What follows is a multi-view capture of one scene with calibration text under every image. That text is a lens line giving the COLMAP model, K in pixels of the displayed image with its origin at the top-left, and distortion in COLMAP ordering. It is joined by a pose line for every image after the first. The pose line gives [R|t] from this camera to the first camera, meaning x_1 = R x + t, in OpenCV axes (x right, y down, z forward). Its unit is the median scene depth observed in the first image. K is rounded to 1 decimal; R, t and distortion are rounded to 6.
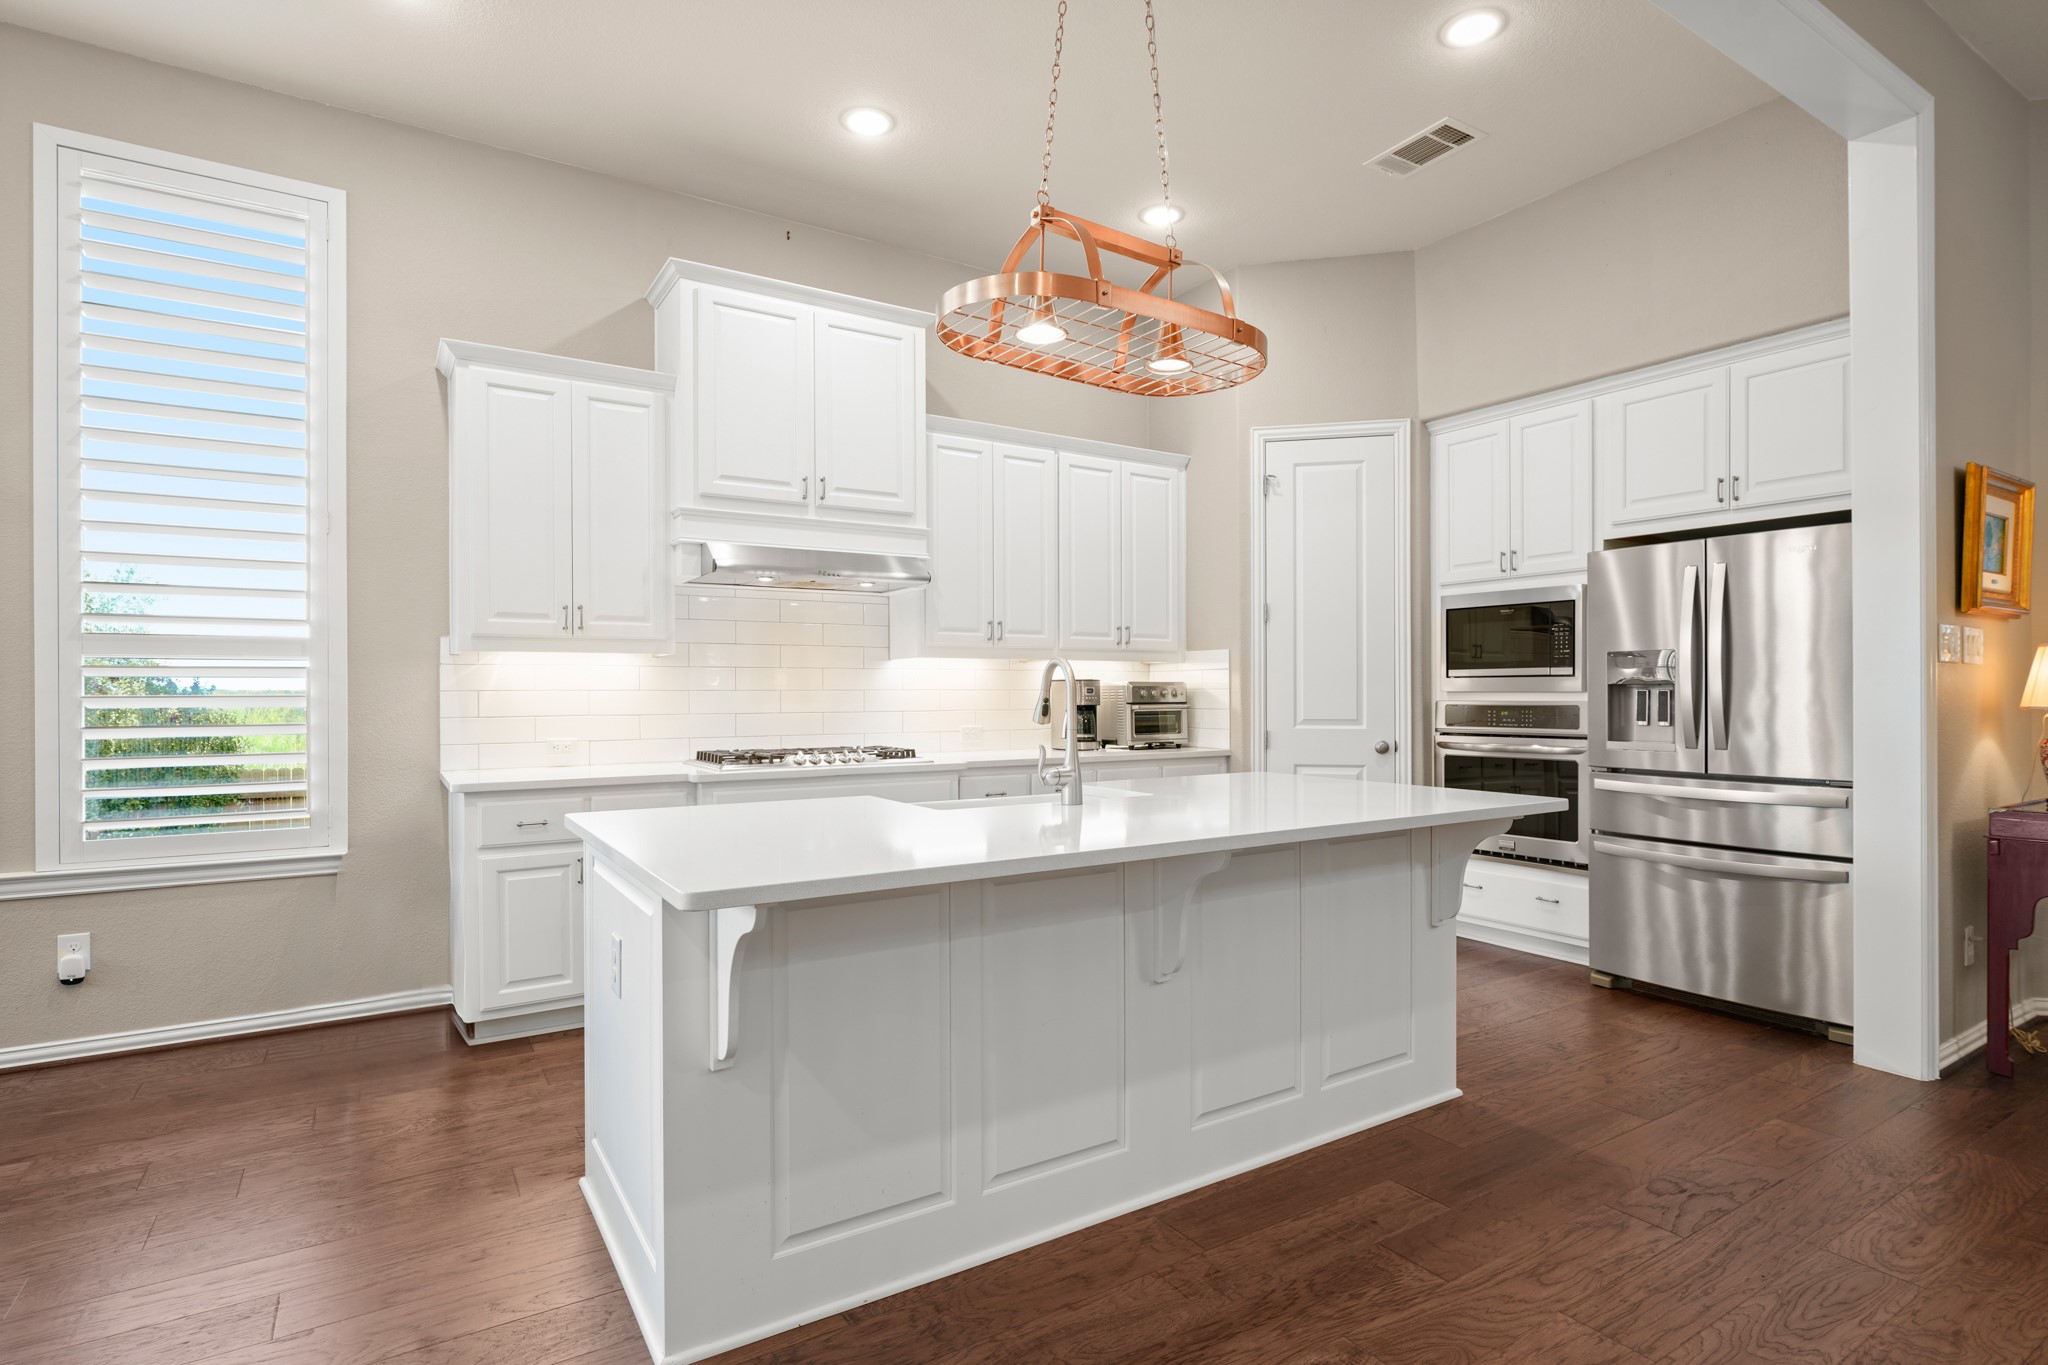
lens RADIAL K [[1038.3, 0, 1023.4], [0, 1038.3, 692.9], [0, 0, 1]] dist [-0.003399, 0.000450]
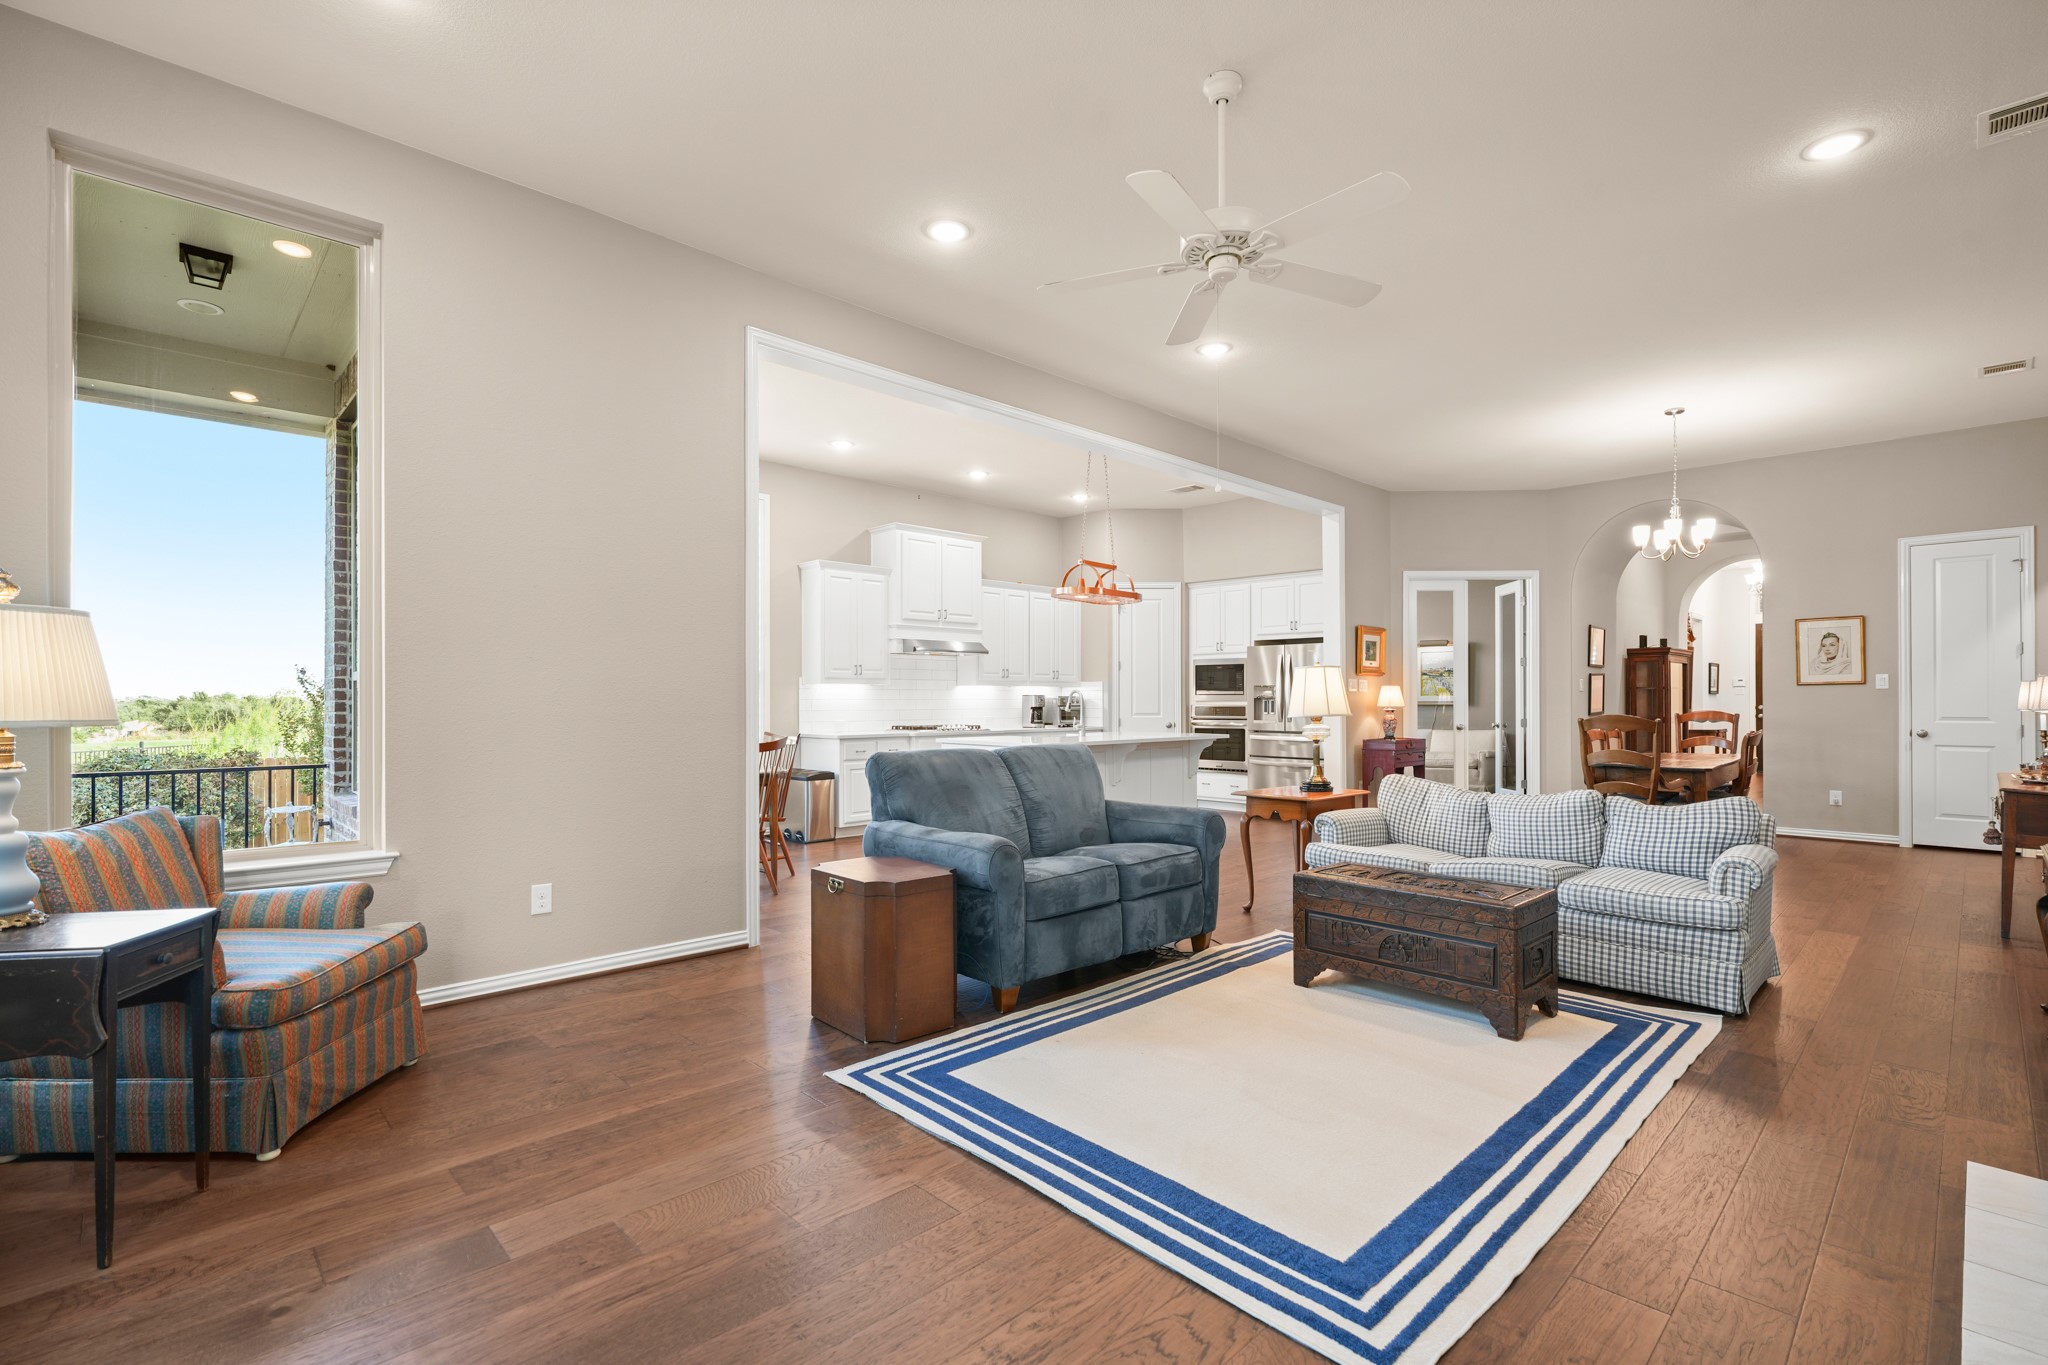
lens RADIAL K [[925.8, 0, 1024.1], [0, 925.8, 693.7], [0, 0, 1]] dist [-0.001037, 0.000902]
pose [[0.981492, 0.002481, 0.191489, -0.404506], [-0.000782, 0.999960, -0.008948, 0.002727], [-0.191503, 0.008633, 0.981454, -1.060151]]
